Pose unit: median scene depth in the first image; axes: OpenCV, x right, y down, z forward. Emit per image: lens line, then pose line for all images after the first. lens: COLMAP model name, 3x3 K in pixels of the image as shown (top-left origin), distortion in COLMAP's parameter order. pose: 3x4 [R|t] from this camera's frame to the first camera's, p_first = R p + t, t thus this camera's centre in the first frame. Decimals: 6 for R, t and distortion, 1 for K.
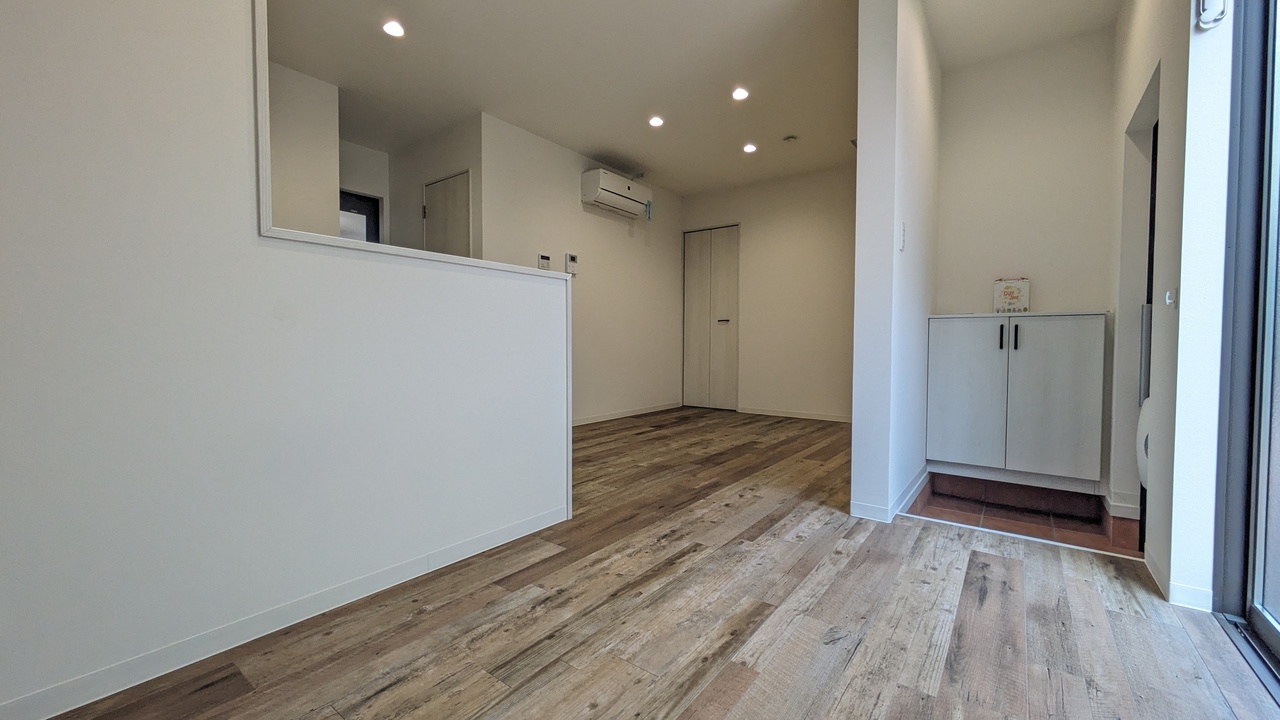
lens RADIAL K [[500.7, 0, 644.5], [0, 500.7, 360.1], [0, 0, 1]] dist [0.001538, 0.000300]
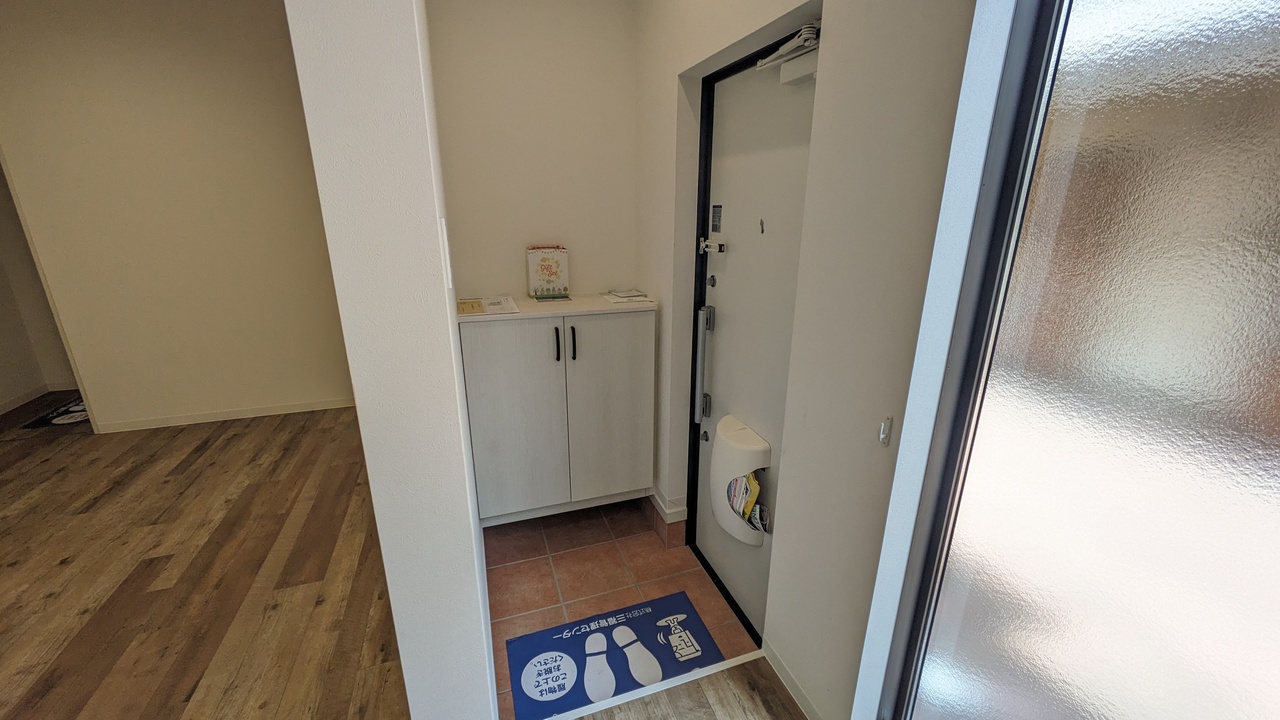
lens RADIAL K [[500.7, 0, 644.5], [0, 500.7, 360.1], [0, 0, 1]] dist [0.001538, 0.000300]
pose [[0.547966, -0.247807, 0.798952, 0.211046], [0.020410, 0.958789, 0.283384, -0.236770], [-0.836252, -0.138978, 0.530442, 0.535711]]
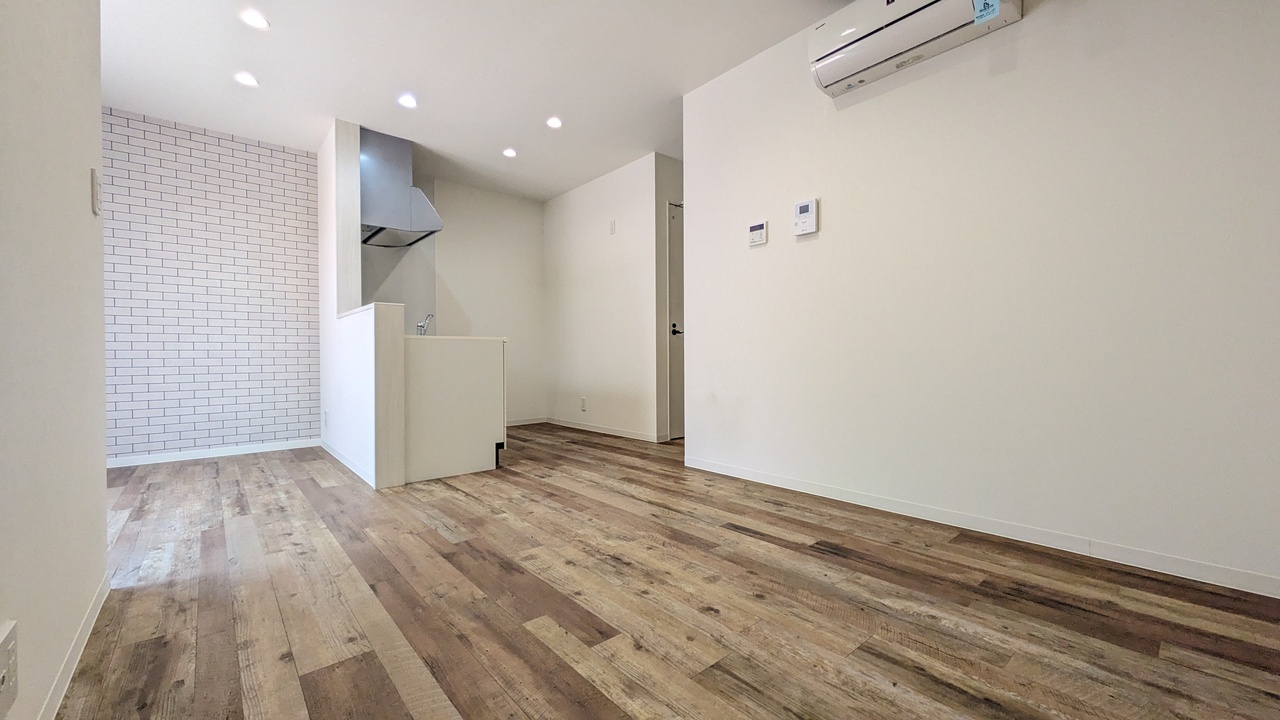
lens RADIAL K [[500.7, 0, 644.5], [0, 500.7, 360.1], [0, 0, 1]] dist [0.001538, 0.000300]
pose [[-0.208512, 0.005343, -0.978005, 0.826968], [-0.026570, 0.999585, 0.011126, -0.045053], [0.977659, 0.028306, -0.208284, 1.639541]]
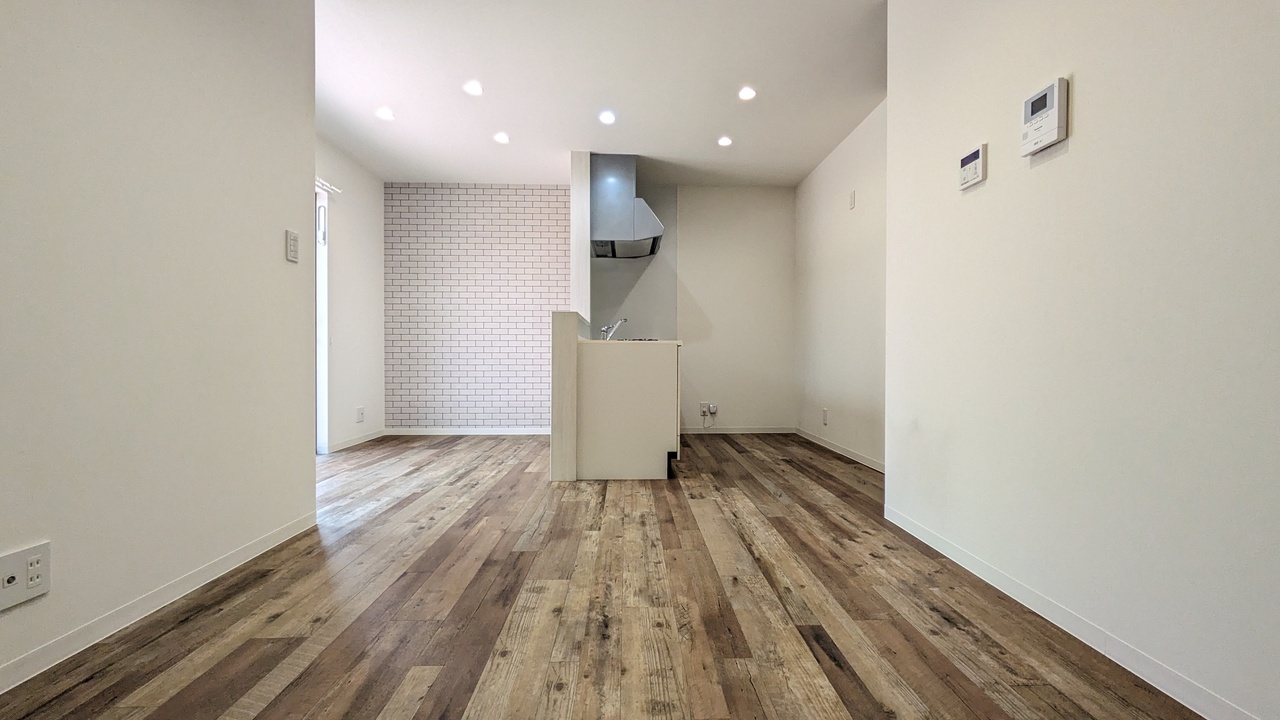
lens RADIAL K [[500.7, 0, 644.5], [0, 500.7, 360.1], [0, 0, 1]] dist [0.001538, 0.000300]
pose [[-0.778291, -0.000204, -0.627904, 0.459170], [-0.025083, 0.999212, 0.030766, -0.067396], [0.627402, 0.039695, -0.777683, 1.910594]]
